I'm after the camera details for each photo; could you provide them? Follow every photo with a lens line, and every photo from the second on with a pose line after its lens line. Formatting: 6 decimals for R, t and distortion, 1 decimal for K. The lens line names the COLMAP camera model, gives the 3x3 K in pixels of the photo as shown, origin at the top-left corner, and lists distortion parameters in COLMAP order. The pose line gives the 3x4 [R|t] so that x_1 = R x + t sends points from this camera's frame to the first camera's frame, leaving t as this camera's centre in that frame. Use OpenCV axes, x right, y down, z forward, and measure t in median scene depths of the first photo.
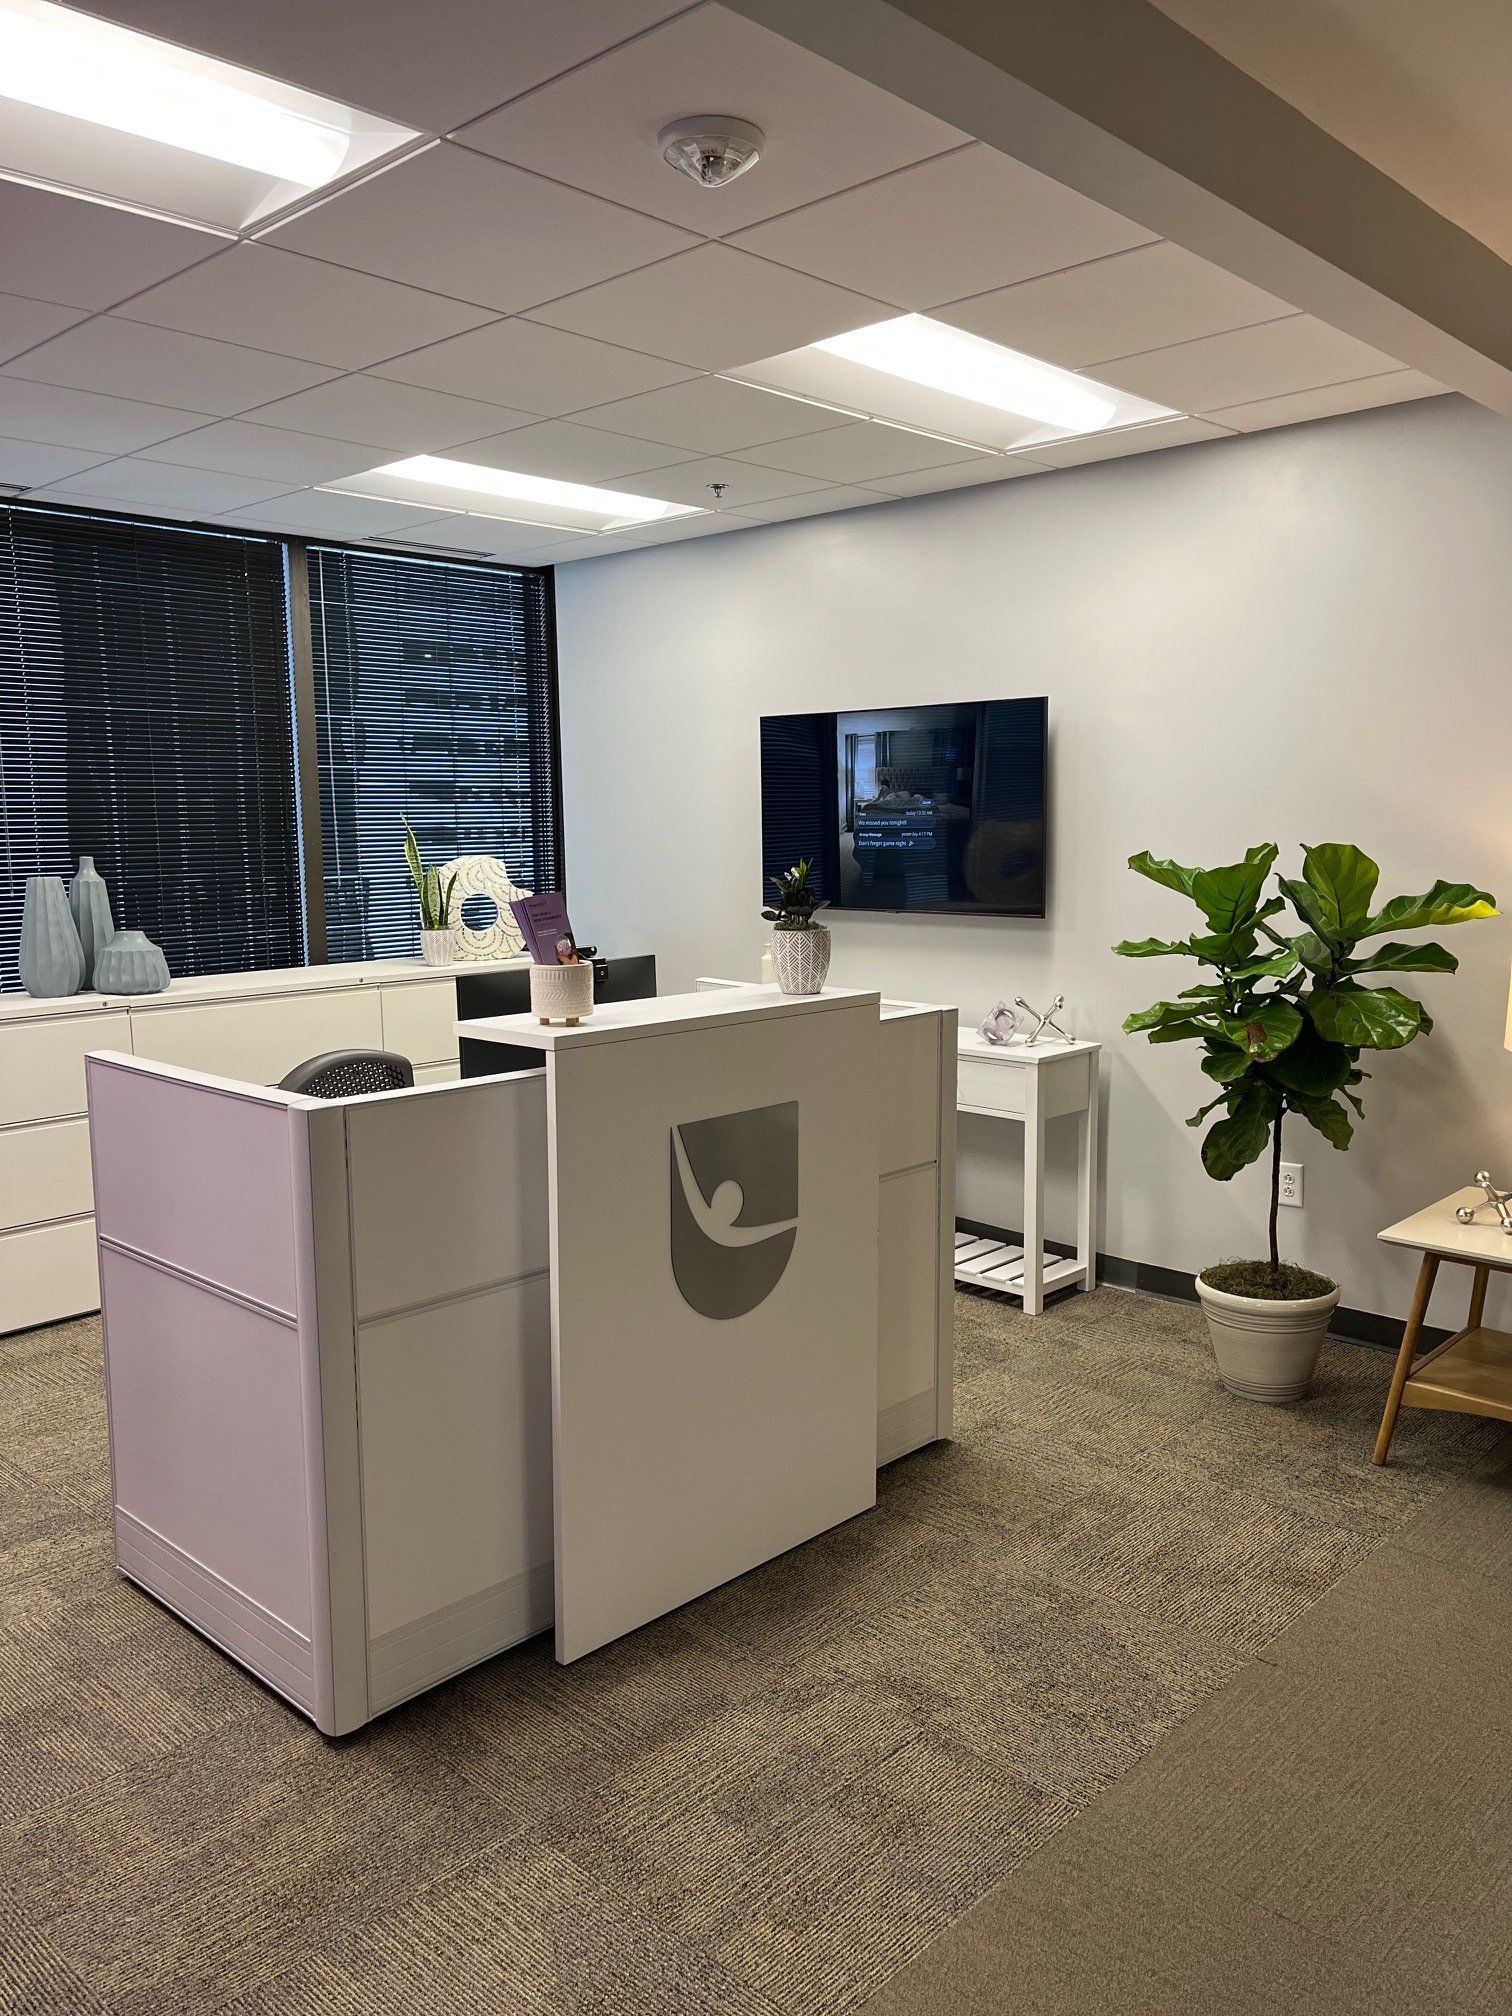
lens RADIAL K [[1539.1, 0, 758.6], [0, 1539.1, 1006.3], [0, 0, 1]] dist [0.011135, -0.016294]
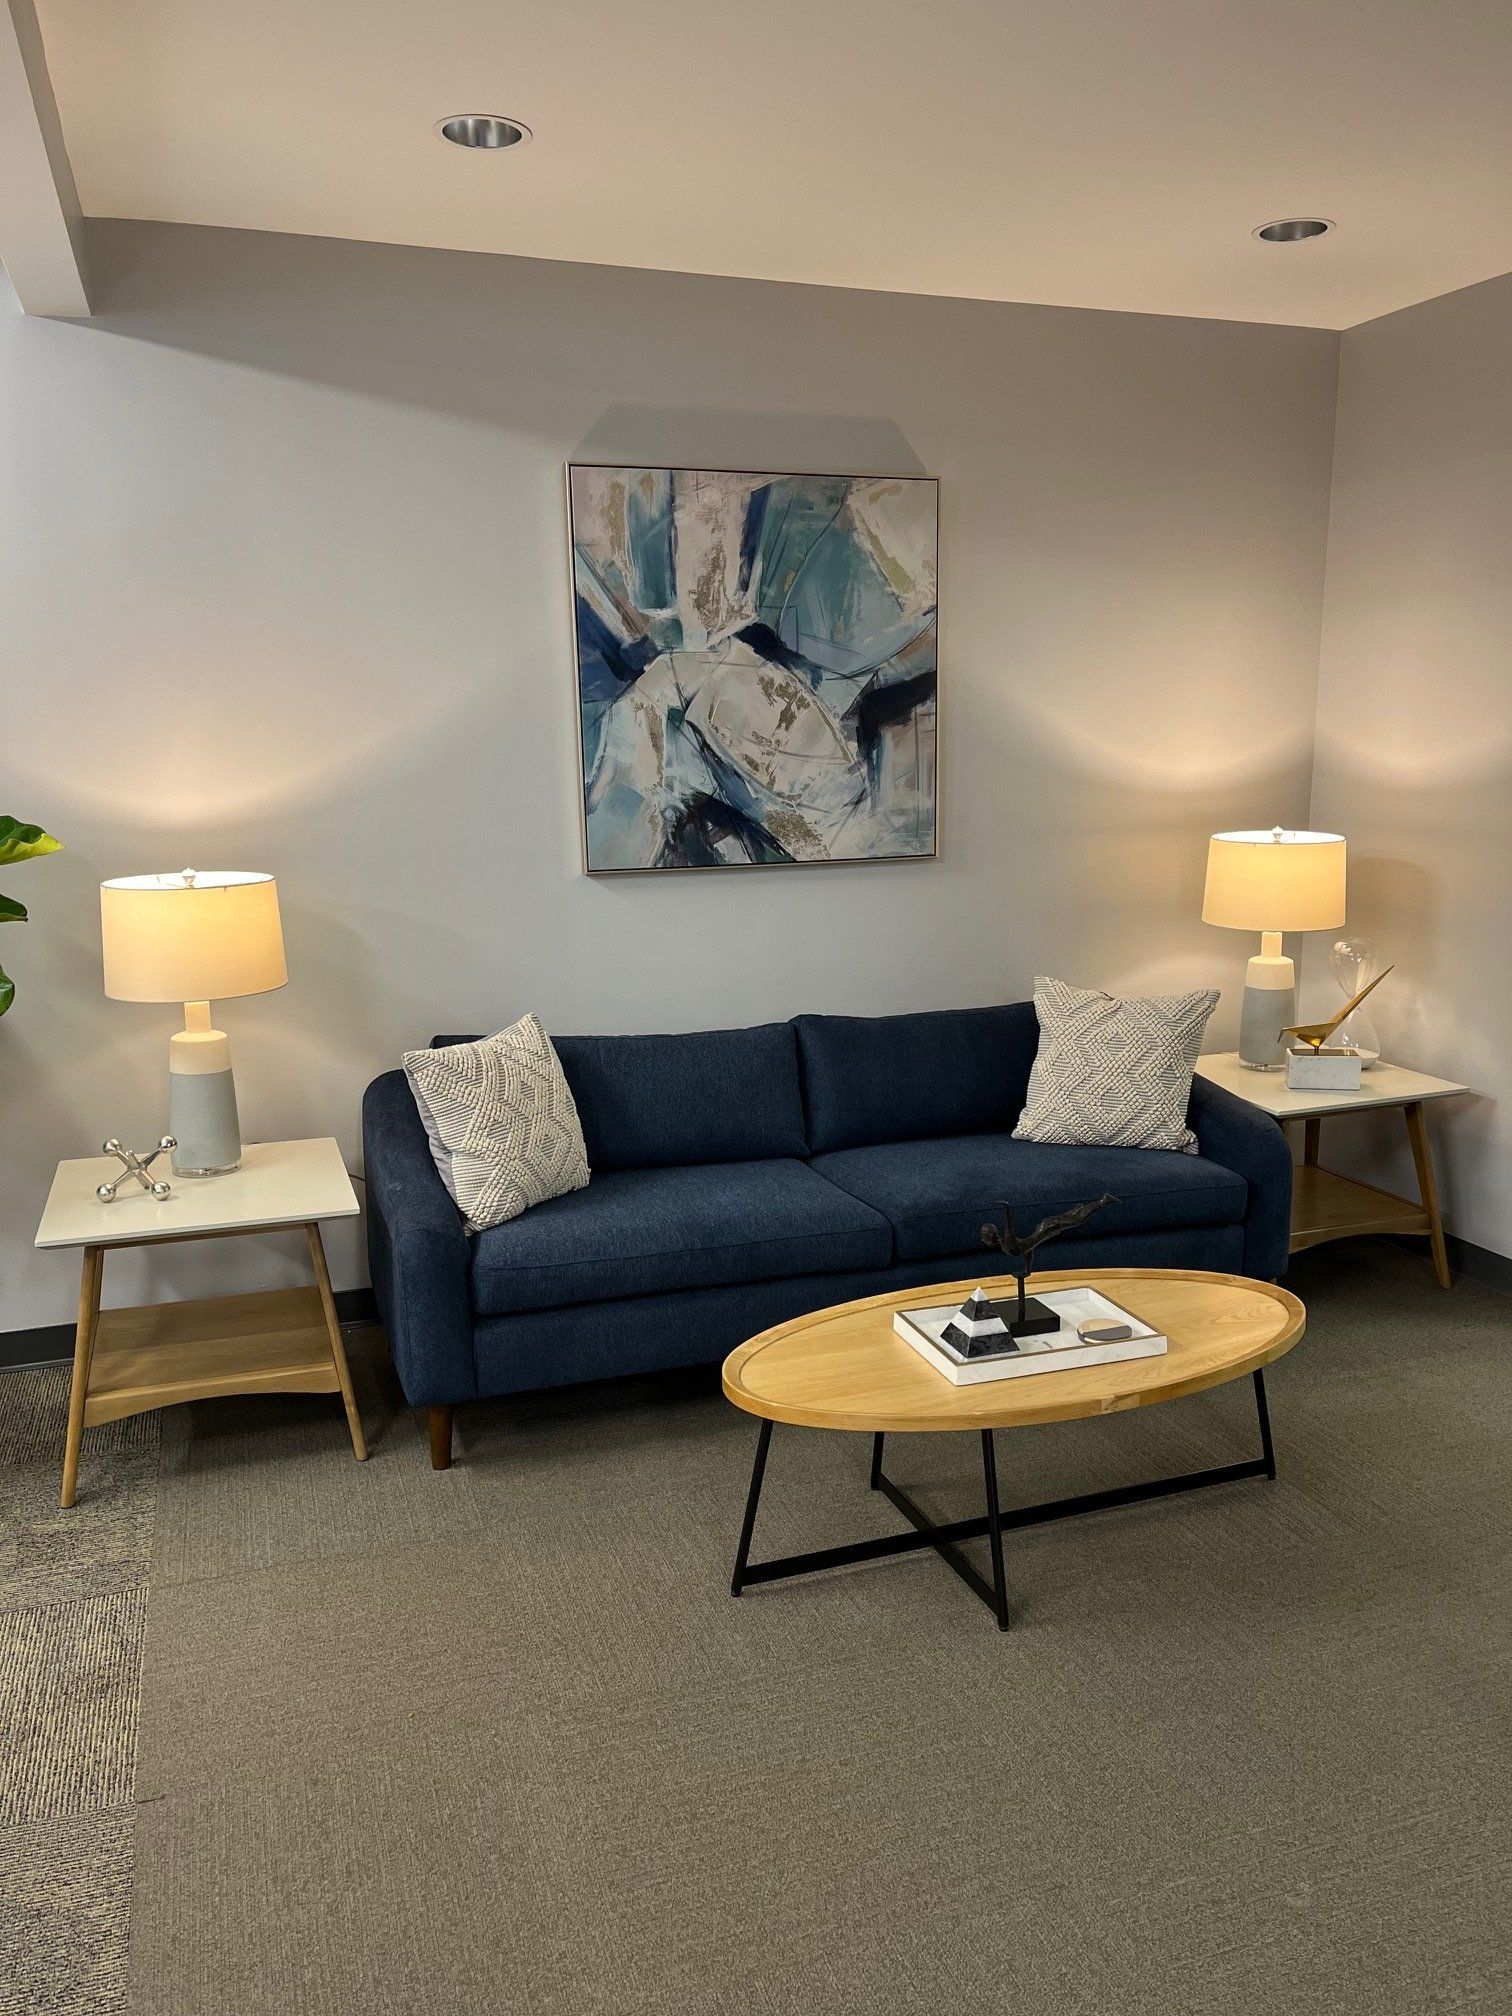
lens RADIAL K [[1539.1, 0, 753.1], [0, 1539.1, 1012.0], [0, 0, 1]] dist [0.011135, -0.016294]
pose [[0.460820, -0.162422, 0.872504, -0.120551], [0.125461, 0.985160, 0.117130, -0.022358], [-0.878581, 0.055490, 0.474359, 0.256687]]
